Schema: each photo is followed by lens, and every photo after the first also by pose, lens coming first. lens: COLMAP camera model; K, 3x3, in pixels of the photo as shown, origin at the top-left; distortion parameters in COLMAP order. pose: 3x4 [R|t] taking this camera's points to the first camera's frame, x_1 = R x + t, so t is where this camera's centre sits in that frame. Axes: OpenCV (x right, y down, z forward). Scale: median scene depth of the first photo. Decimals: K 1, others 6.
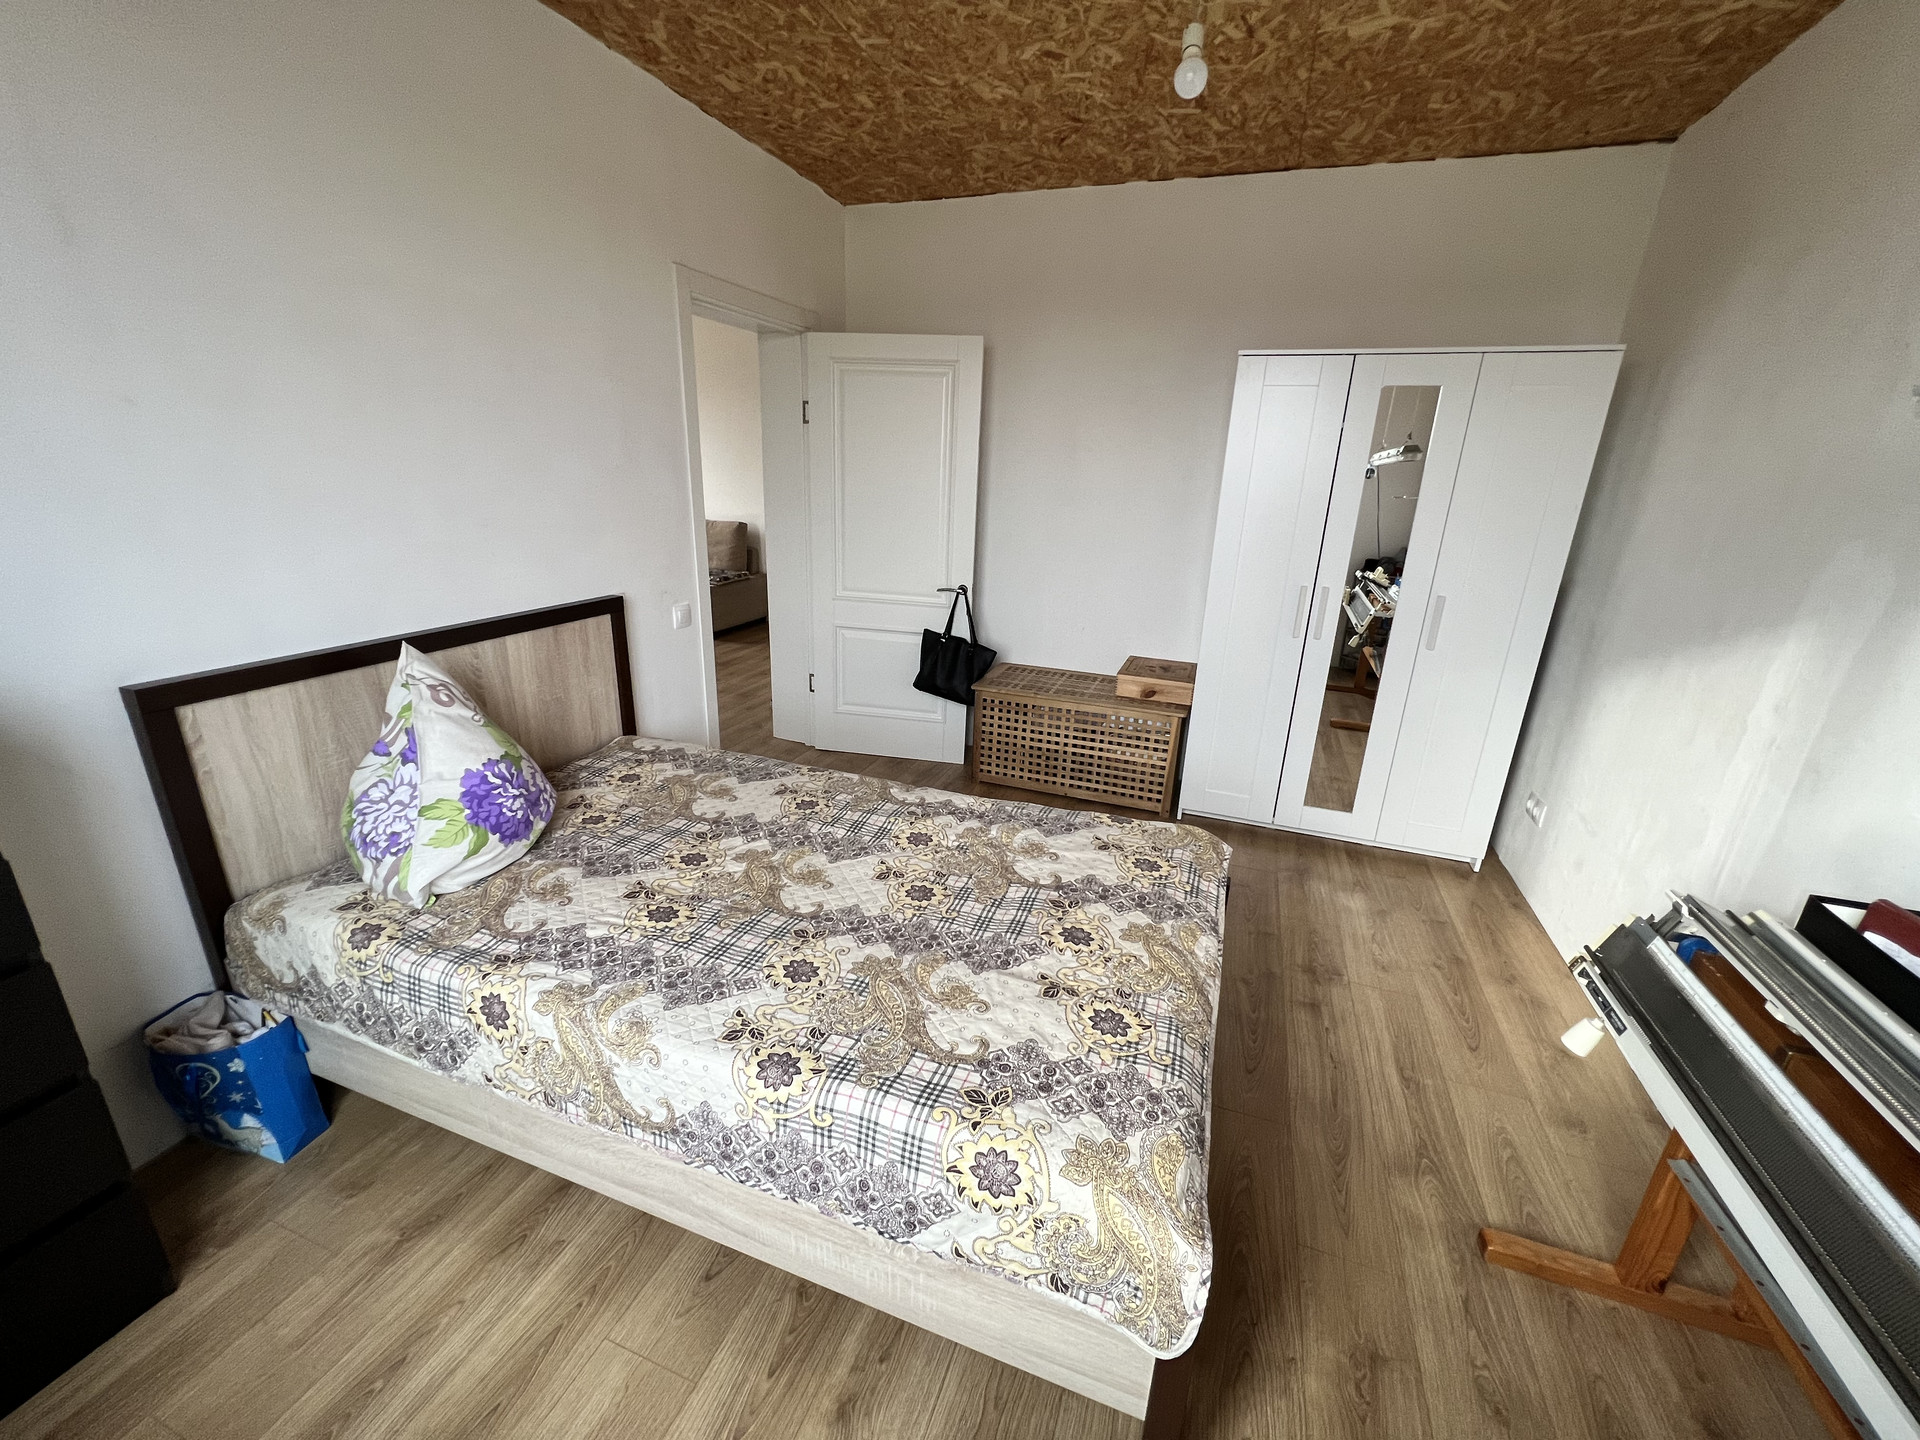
lens RADIAL K [[768.5, 0, 963.5], [0, 768.5, 722.1], [0, 0, 1]] dist [-0.001999, 0.000614]
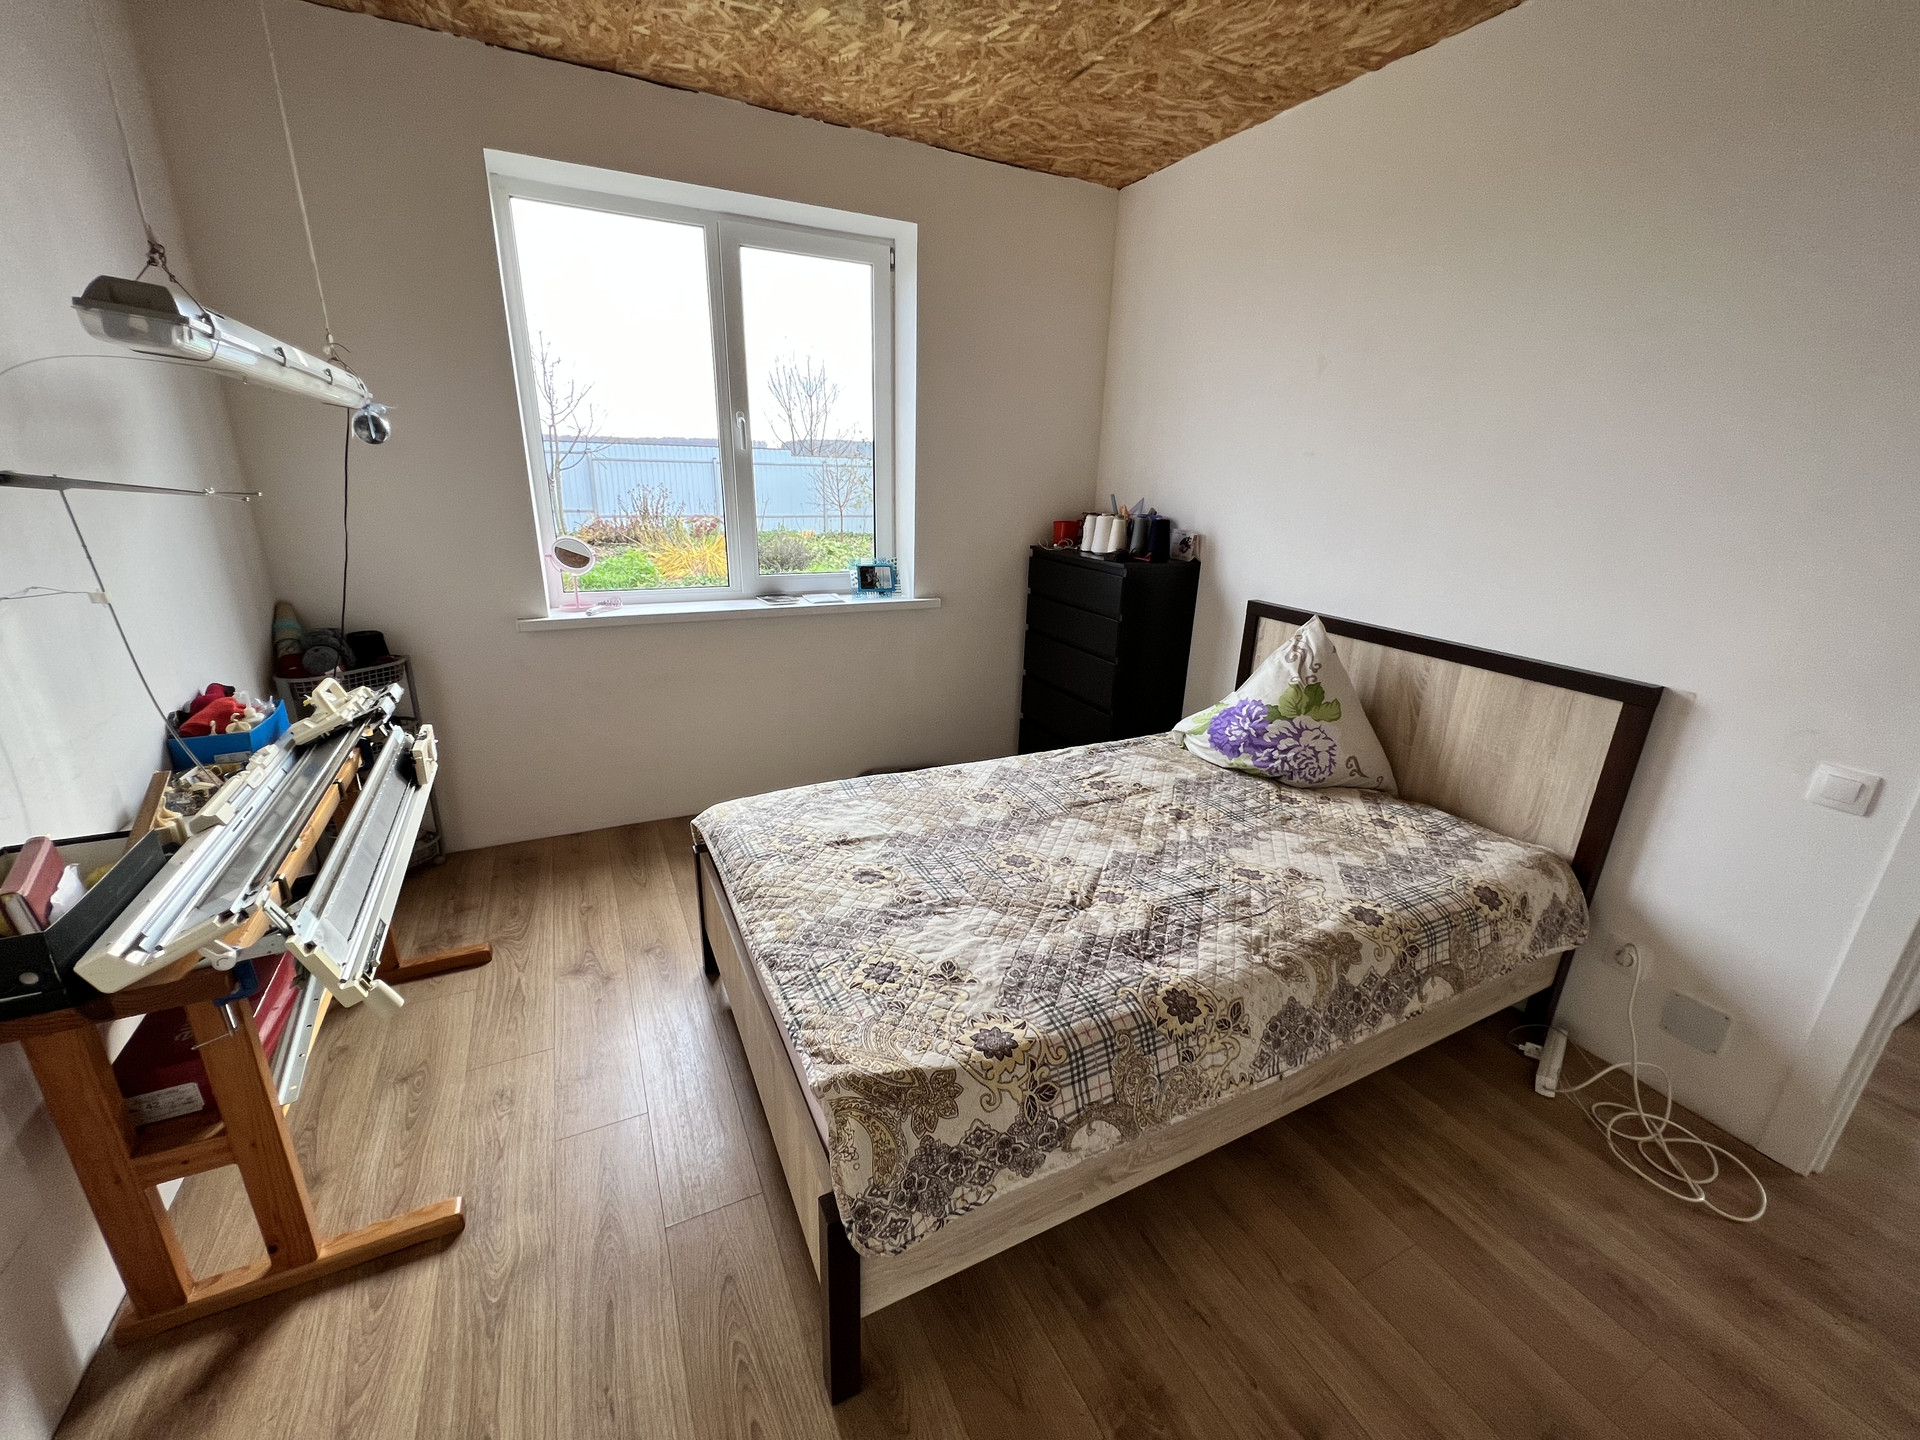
lens RADIAL K [[768.5, 0, 965.6], [0, 768.5, 716.5], [0, 0, 1]] dist [-0.001999, 0.000614]
pose [[-0.682358, 0.170580, -0.710837, 0.637734], [-0.287518, 0.831399, 0.475510, -0.382992], [0.672102, 0.528846, -0.518267, 1.233858]]
